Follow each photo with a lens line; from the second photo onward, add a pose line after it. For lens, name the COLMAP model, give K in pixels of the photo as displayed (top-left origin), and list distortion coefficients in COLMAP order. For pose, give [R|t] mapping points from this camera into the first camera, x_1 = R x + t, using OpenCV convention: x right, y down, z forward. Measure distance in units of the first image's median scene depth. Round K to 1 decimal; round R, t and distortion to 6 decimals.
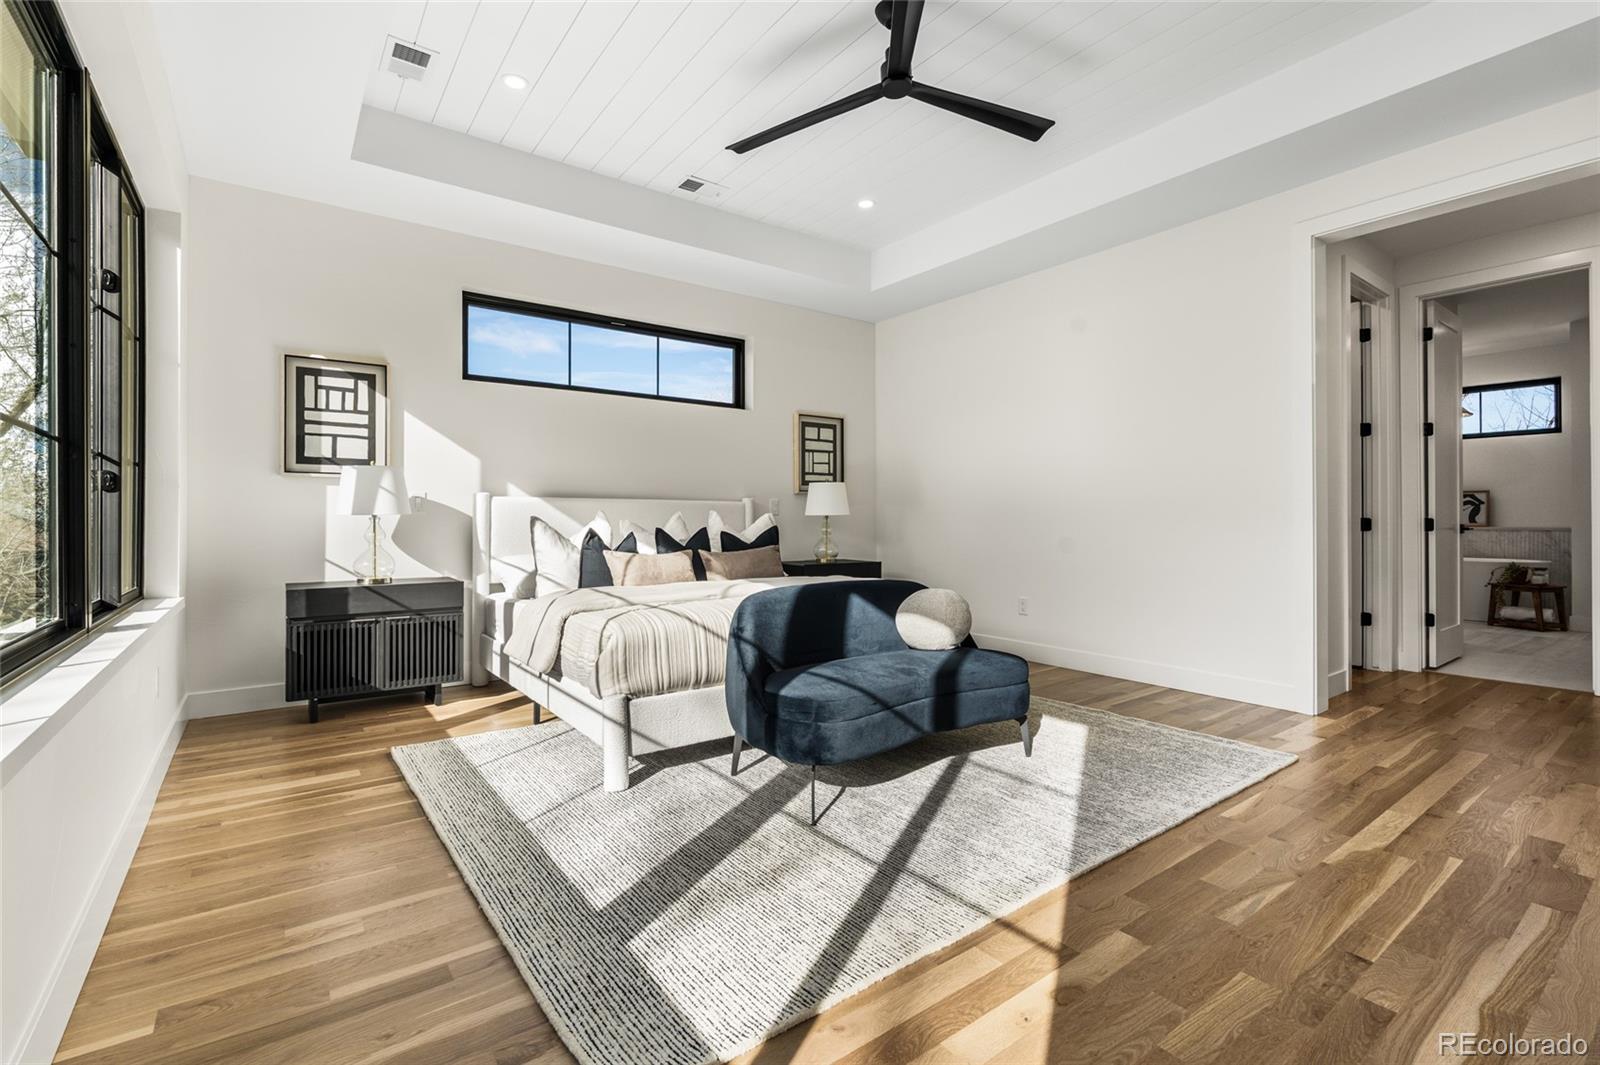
lens RADIAL K [[714.1, 0, 799.4], [0, 714.1, 521.1], [0, 0, 1]] dist [-0.003871, 0.001047]
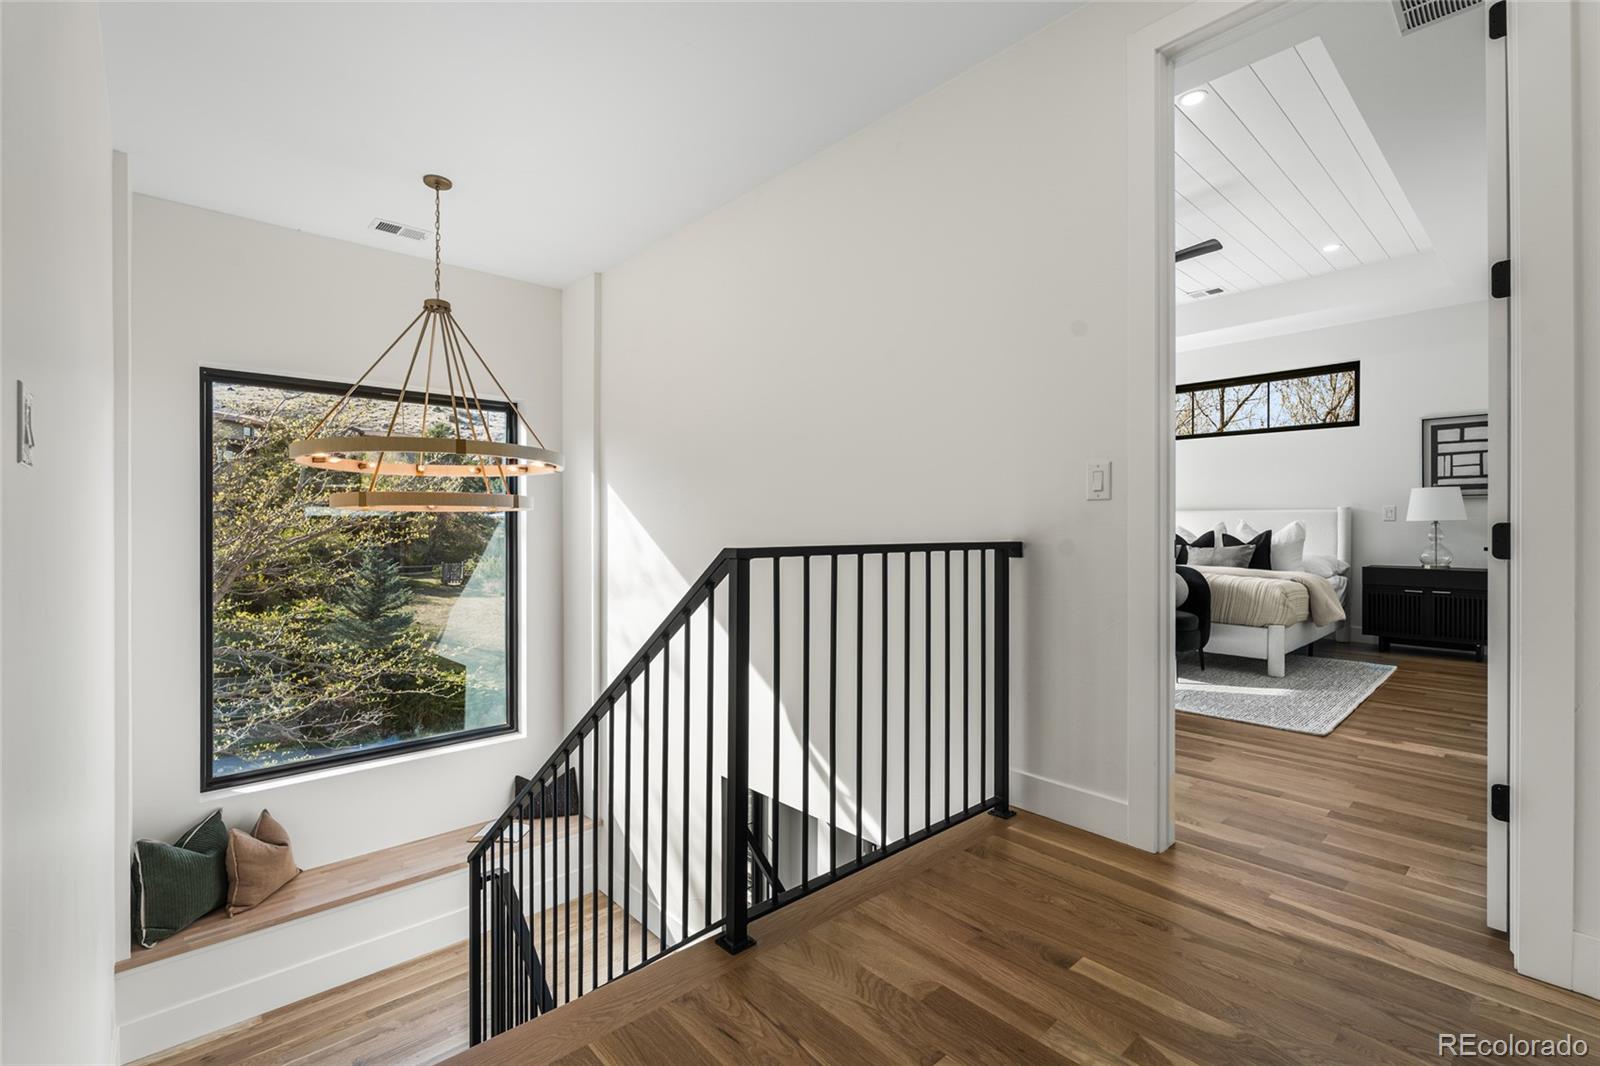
lens RADIAL K [[714.1, 0, 801.4], [0, 714.1, 529.1], [0, 0, 1]] dist [-0.003871, 0.001047]
pose [[0.104768, -0.004455, -0.994487, 1.309298], [-0.012028, 0.999911, -0.005746, 0.028095], [0.994424, 0.012564, 0.104705, 0.051735]]
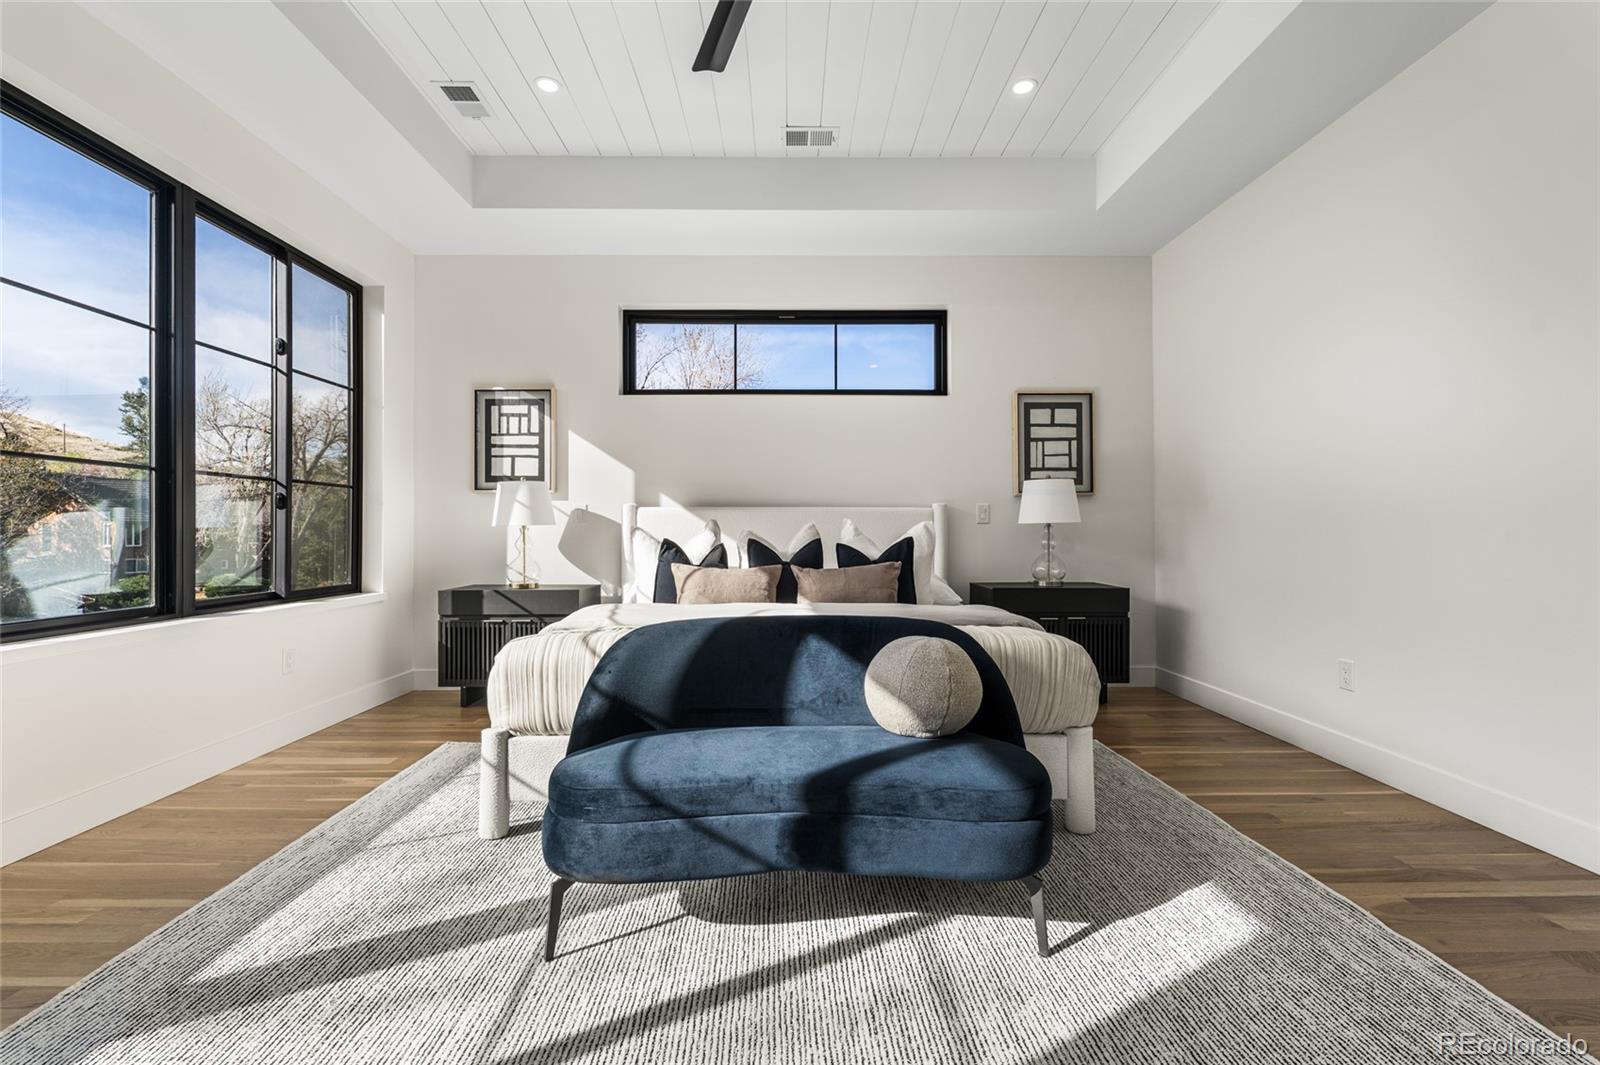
lens RADIAL K [[714.1, 0, 795.5], [0, 714.1, 527.8], [0, 0, 1]] dist [-0.003871, 0.001047]
pose [[0.812701, -0.003596, -0.582671, 0.372009], [0.000641, 0.999986, -0.005278, 0.000551], [0.582681, 0.003916, 0.812691, 0.332493]]
